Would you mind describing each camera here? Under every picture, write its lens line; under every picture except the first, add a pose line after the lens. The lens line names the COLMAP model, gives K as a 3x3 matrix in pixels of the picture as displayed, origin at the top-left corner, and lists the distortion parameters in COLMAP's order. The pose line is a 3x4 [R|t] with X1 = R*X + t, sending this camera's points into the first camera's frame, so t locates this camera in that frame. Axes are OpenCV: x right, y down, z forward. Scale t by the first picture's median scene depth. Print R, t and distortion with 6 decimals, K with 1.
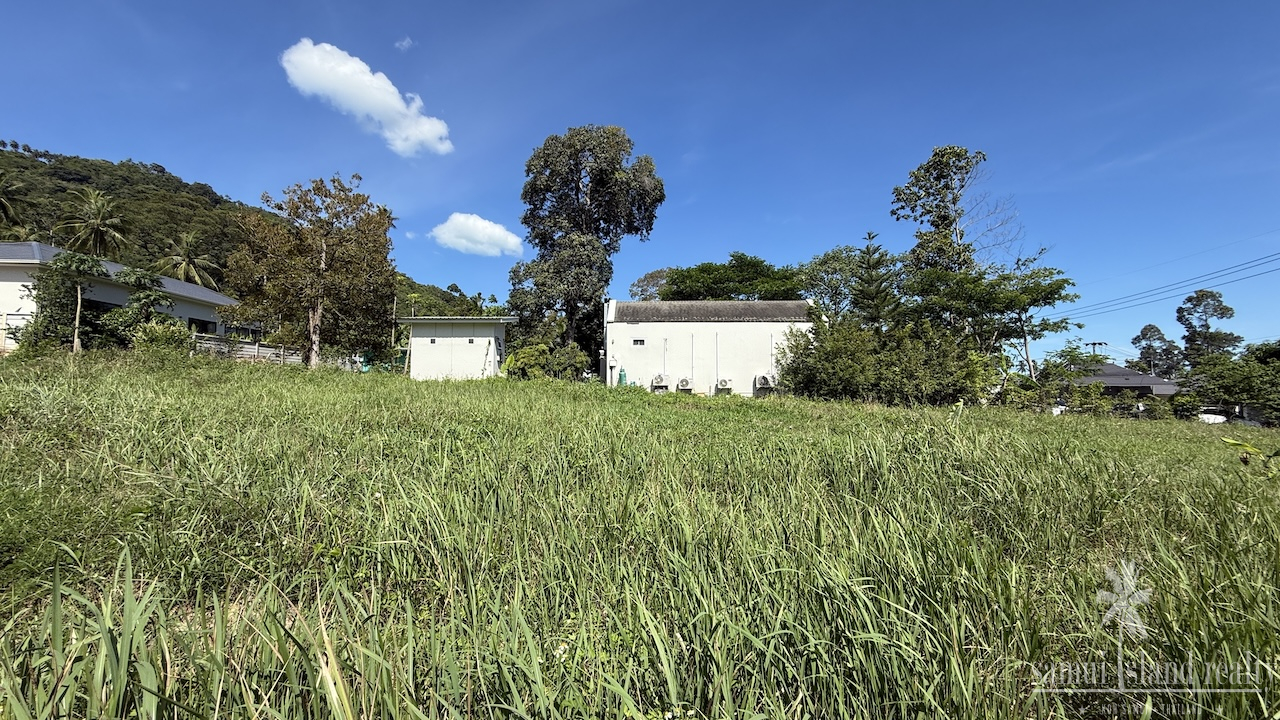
lens RADIAL K [[511.8, 0, 634.9], [0, 511.8, 357.1], [0, 0, 1]] dist [-0.003691, 0.000458]
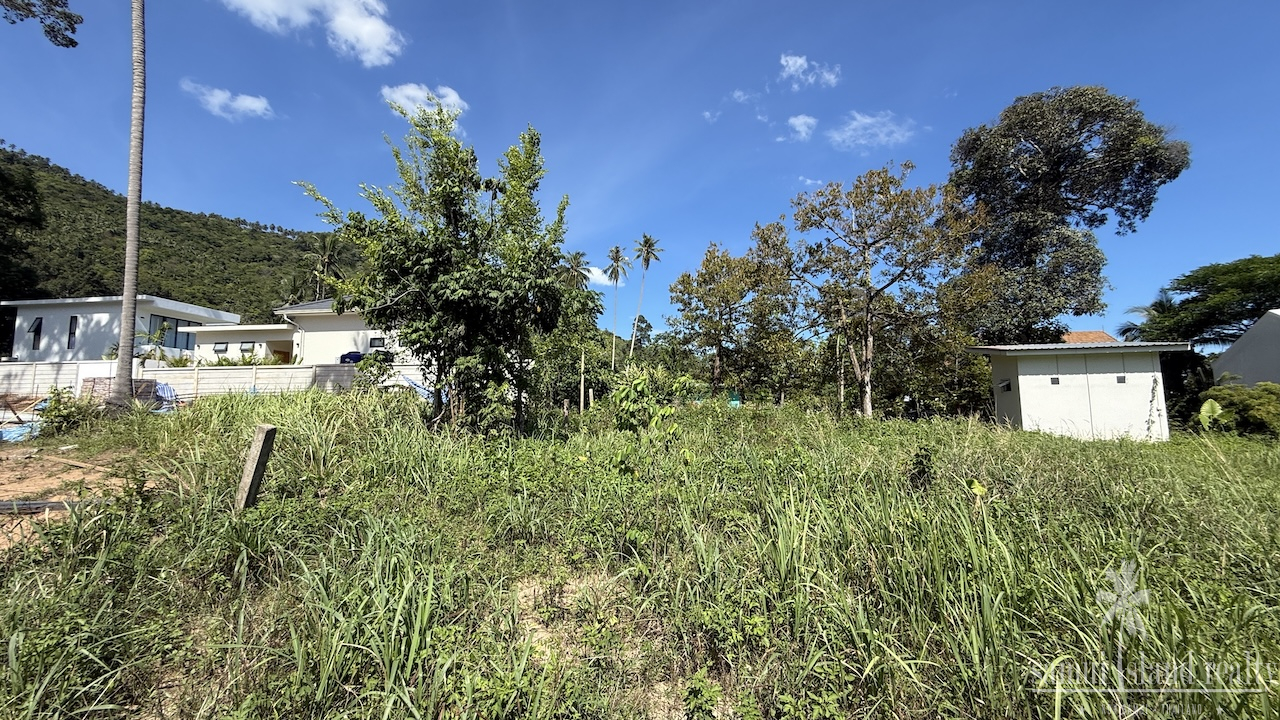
lens RADIAL K [[511.8, 0, 614.5], [0, 511.8, 353.9], [0, 0, 1]] dist [-0.003691, 0.000458]
pose [[0.965736, -0.036546, -0.256942, -0.718396], [0.019875, 0.997543, -0.067182, -0.030007], [0.258766, 0.059773, 0.964089, 0.171285]]
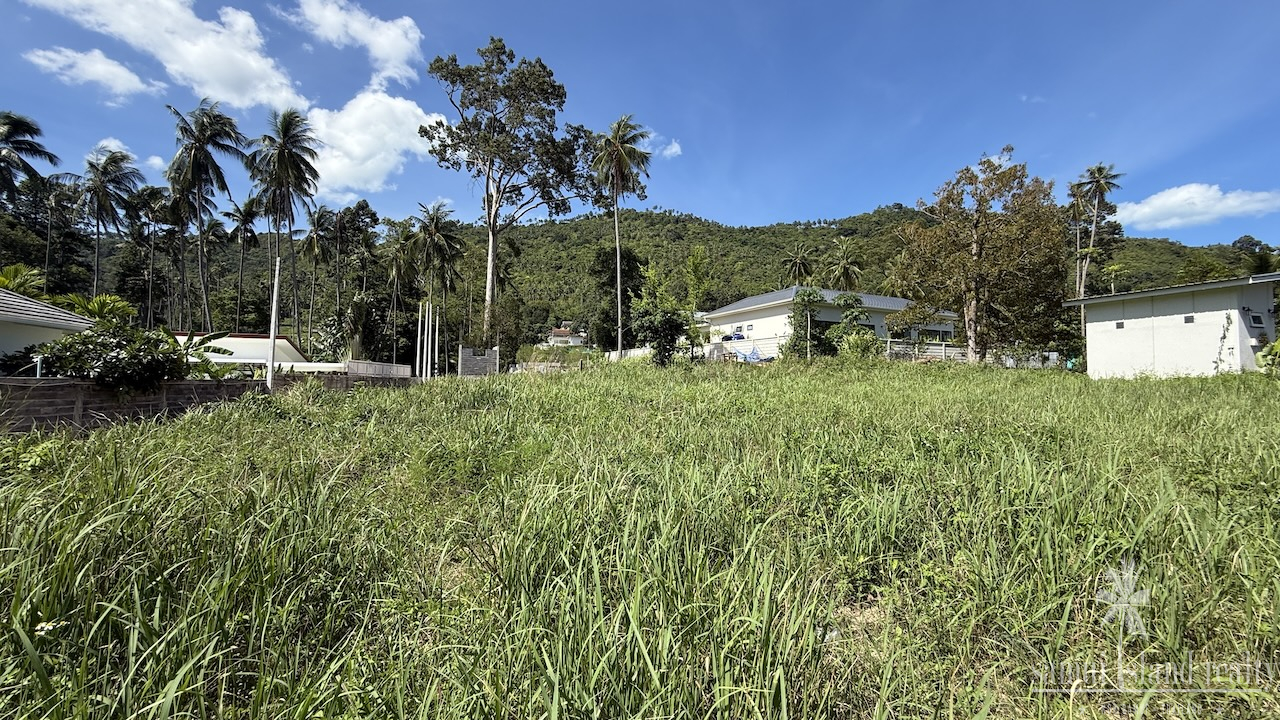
lens RADIAL K [[511.8, 0, 639.4], [0, 511.8, 352.1], [0, 0, 1]] dist [-0.003691, 0.000458]
pose [[0.318160, -0.053834, -0.946507, 0.074323], [0.046105, 0.998084, -0.041270, 0.005581], [0.946915, -0.030509, 0.320032, 0.092845]]
